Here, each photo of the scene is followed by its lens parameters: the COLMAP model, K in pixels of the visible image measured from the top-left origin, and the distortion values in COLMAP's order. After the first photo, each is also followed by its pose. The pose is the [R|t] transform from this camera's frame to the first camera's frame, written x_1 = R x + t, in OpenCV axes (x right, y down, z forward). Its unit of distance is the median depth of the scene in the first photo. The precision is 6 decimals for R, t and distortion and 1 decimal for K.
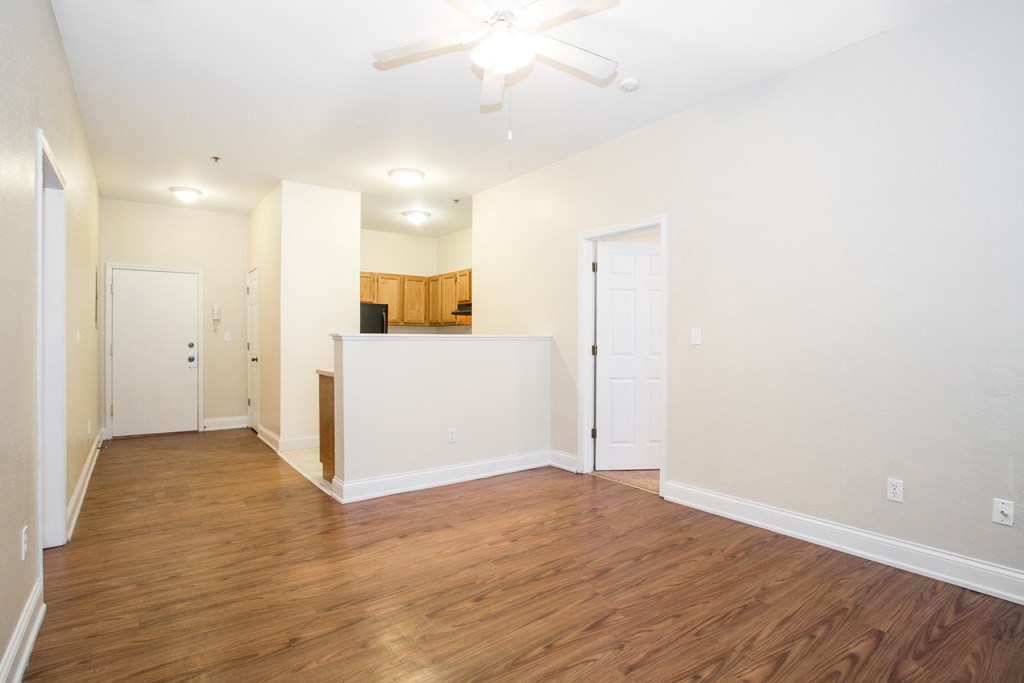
lens RADIAL K [[510.9, 0, 518.0], [0, 510.9, 335.2], [0, 0, 1]] dist [-0.031122, 0.001539]
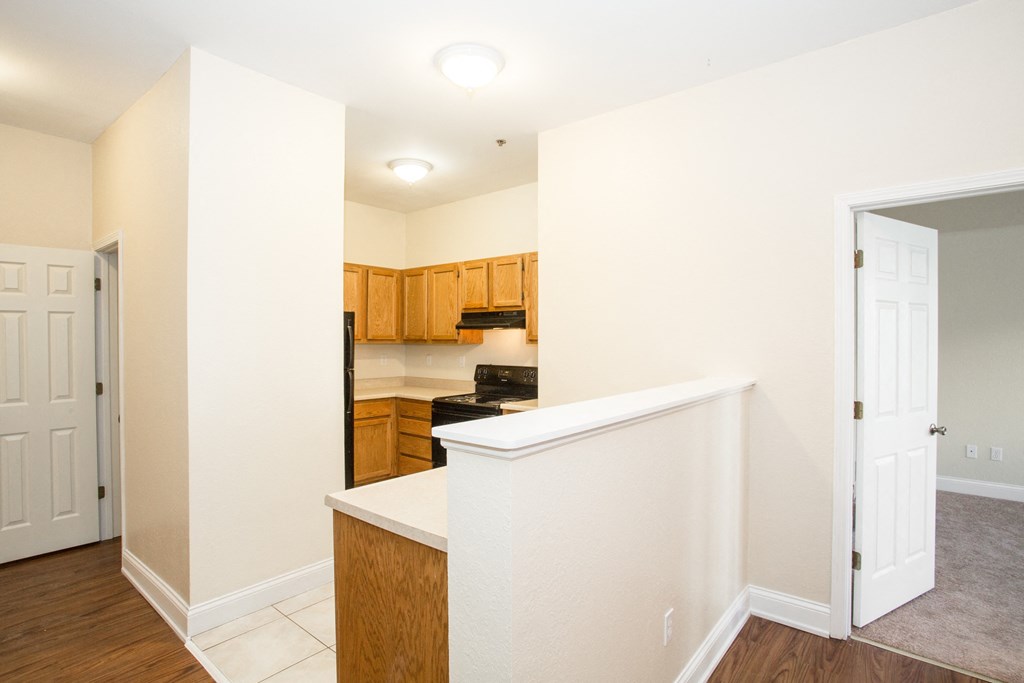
lens RADIAL K [[510.9, 0, 511.8], [0, 510.9, 334.6], [0, 0, 1]] dist [-0.031122, 0.001539]
pose [[0.970859, -0.006185, 0.239573, -0.219806], [0.004827, 0.999969, 0.006256, -0.037624], [-0.239604, -0.004917, 0.970858, 0.364790]]
